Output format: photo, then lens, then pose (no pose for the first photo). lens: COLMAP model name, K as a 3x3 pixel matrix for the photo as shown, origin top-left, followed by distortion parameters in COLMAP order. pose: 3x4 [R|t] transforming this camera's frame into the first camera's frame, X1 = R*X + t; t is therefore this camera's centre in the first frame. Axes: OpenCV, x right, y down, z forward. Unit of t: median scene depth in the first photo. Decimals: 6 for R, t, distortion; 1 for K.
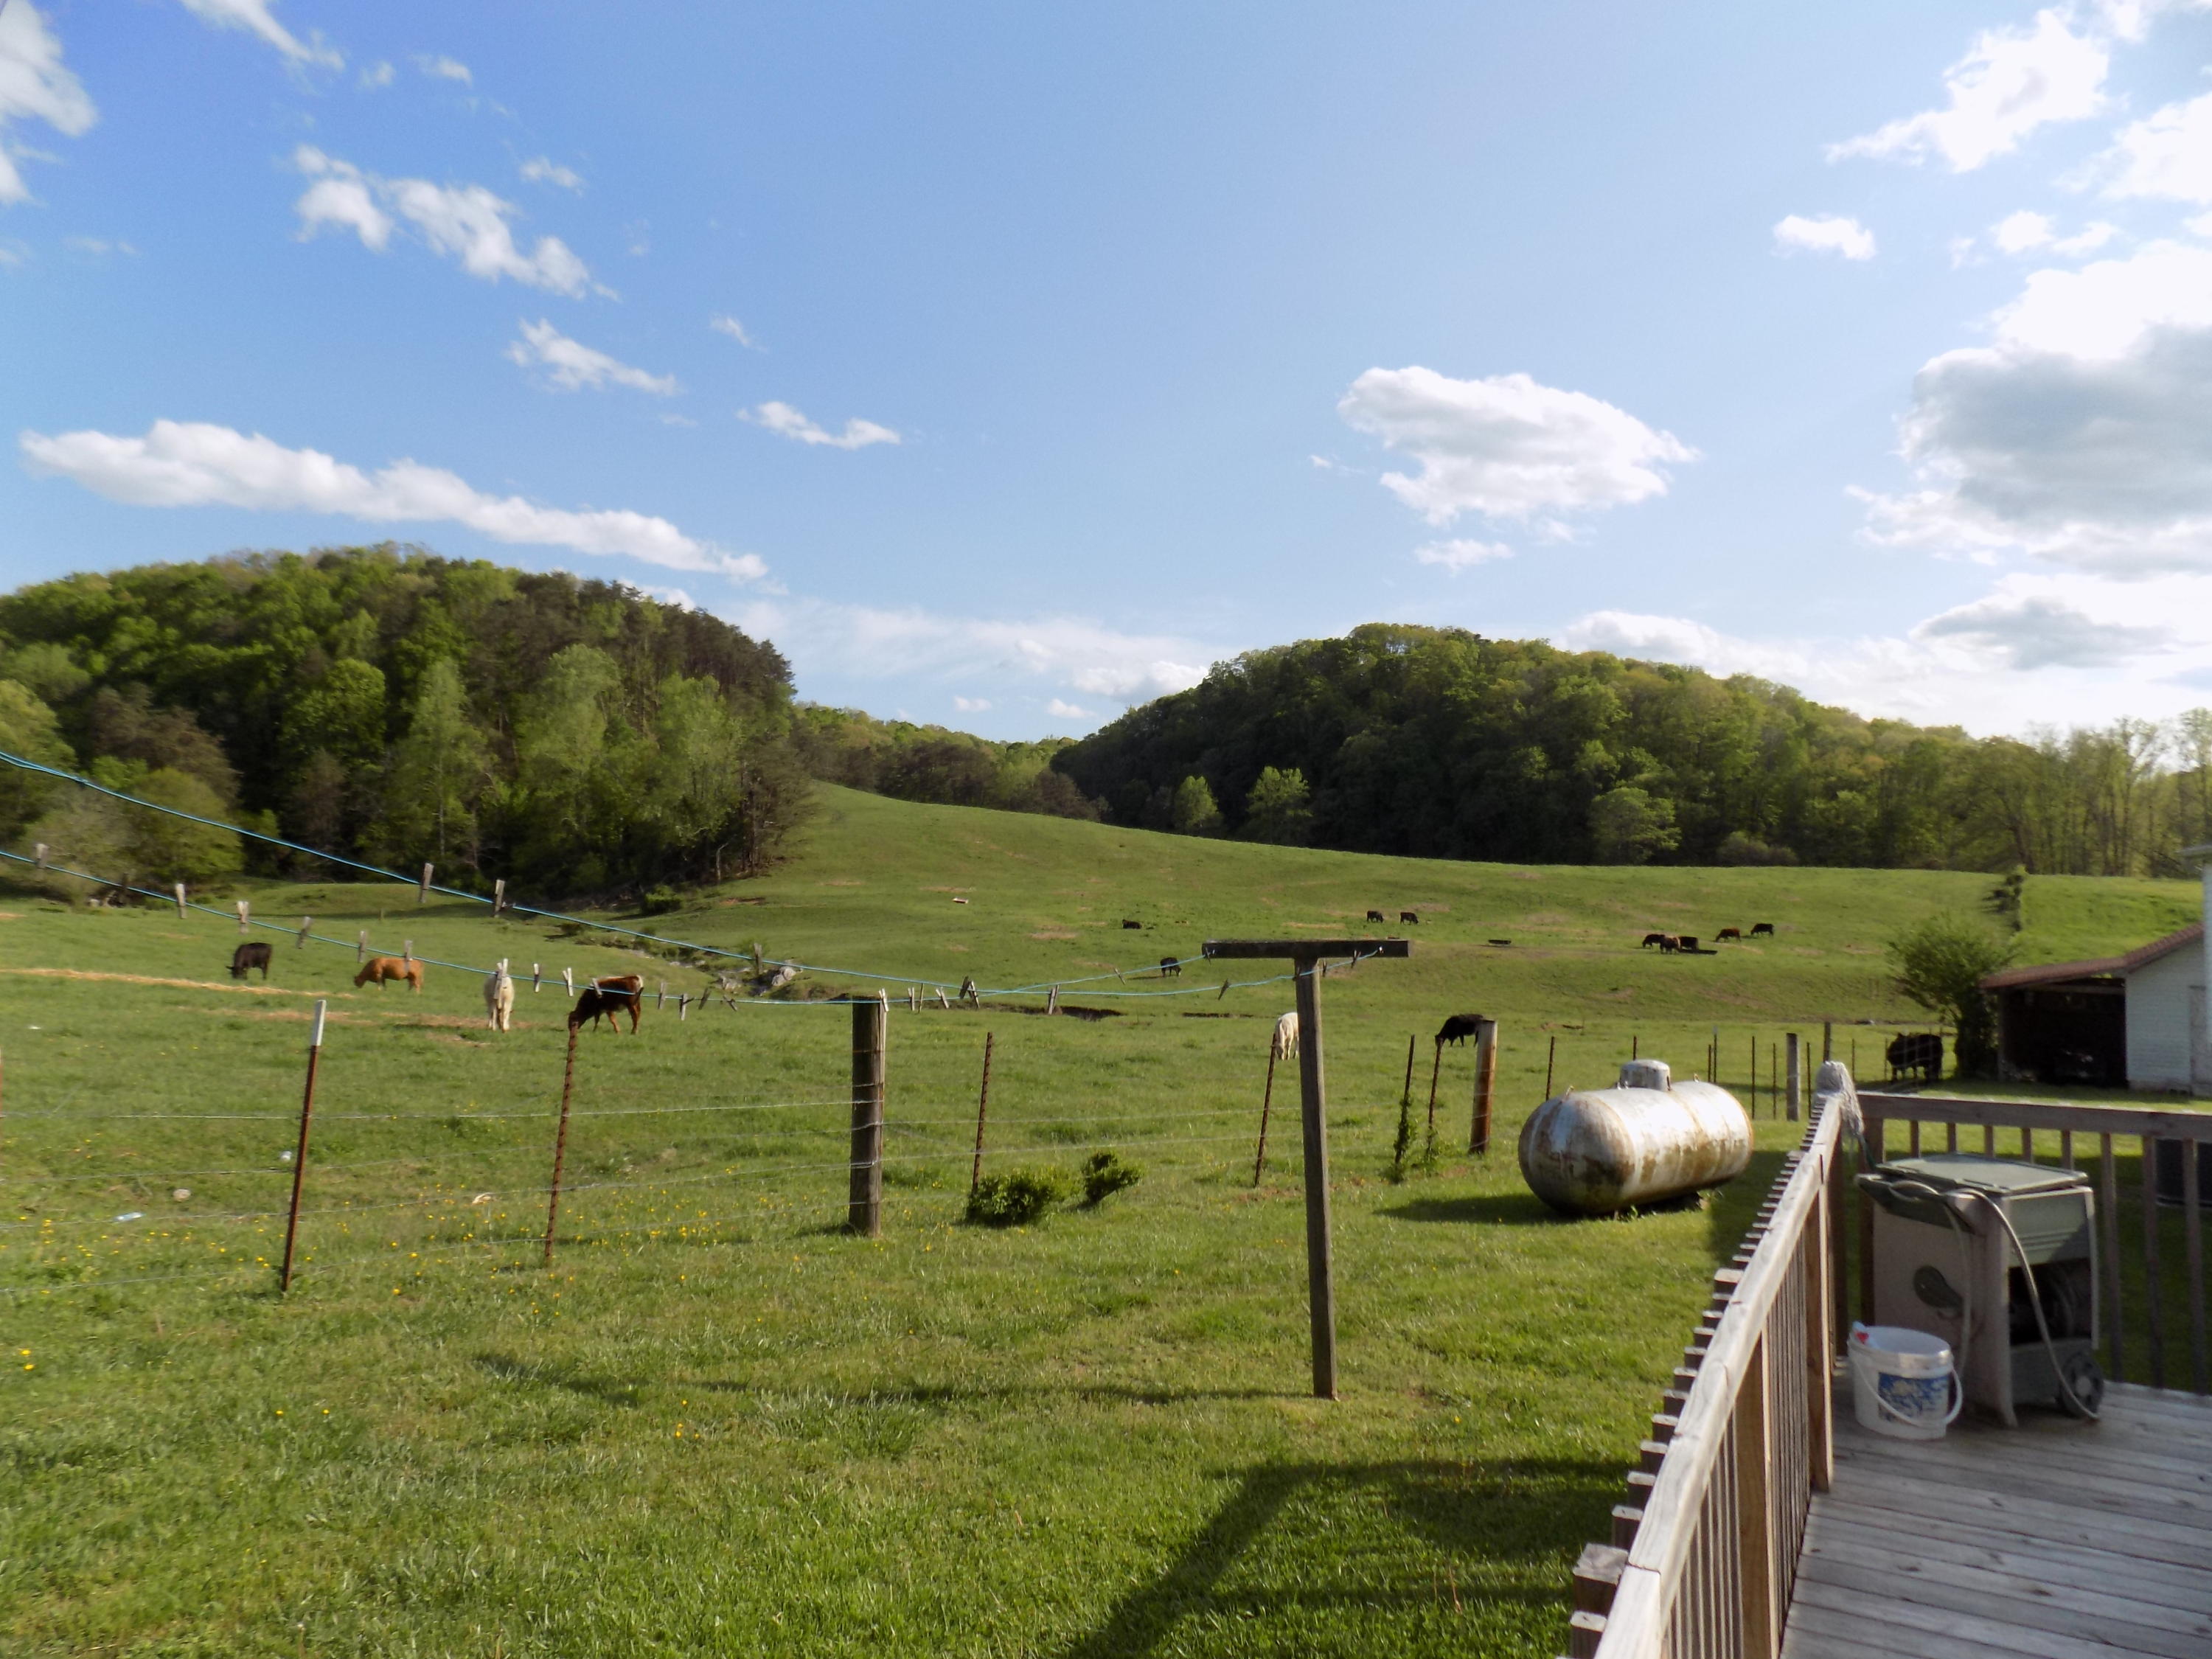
lens RADIAL K [[1481.8, 0, 1118.8], [0, 1481.8, 801.1], [0, 0, 1]] dist [-0.080774, 0.060838]
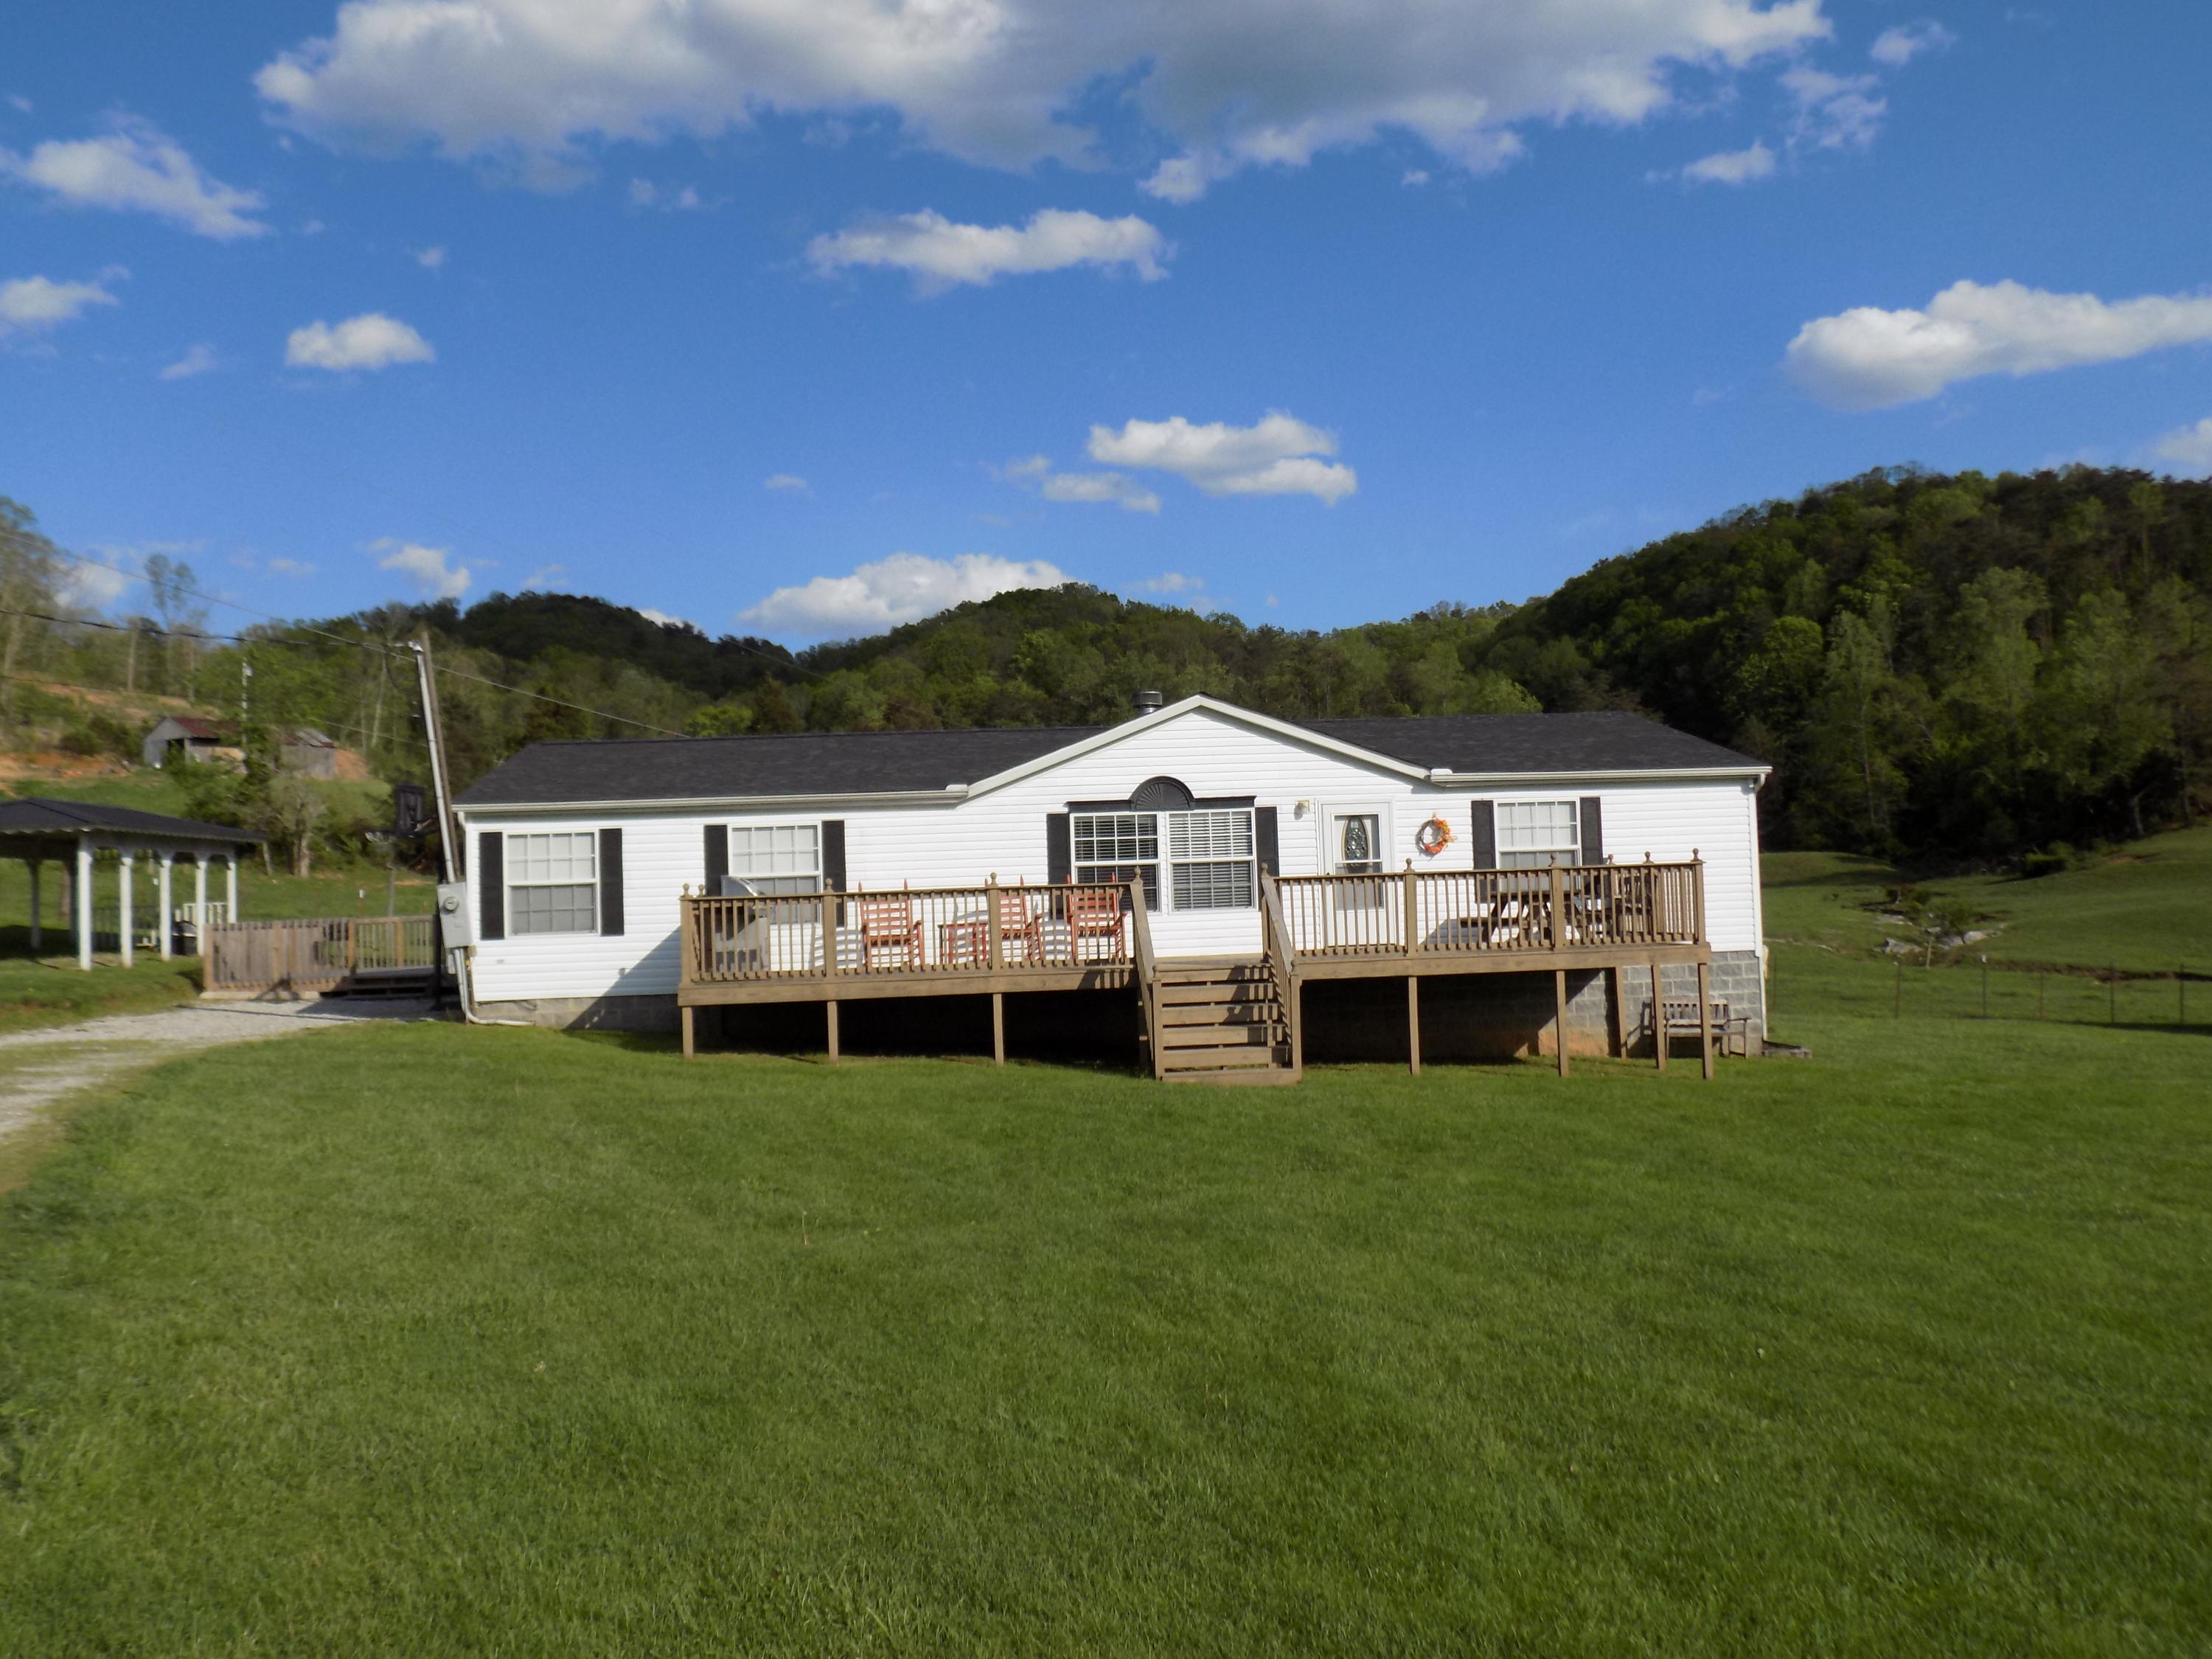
lens RADIAL K [[1919.9, 0, 1128.5], [0, 1919.9, 891.6], [0, 0, 1]] dist [-0.078565, 0.055900]
pose [[0.546434, -0.016585, -0.837338, 0.261807], [0.083484, 0.995903, 0.034755, 0.001629], [0.833331, -0.088895, 0.545580, -0.042960]]
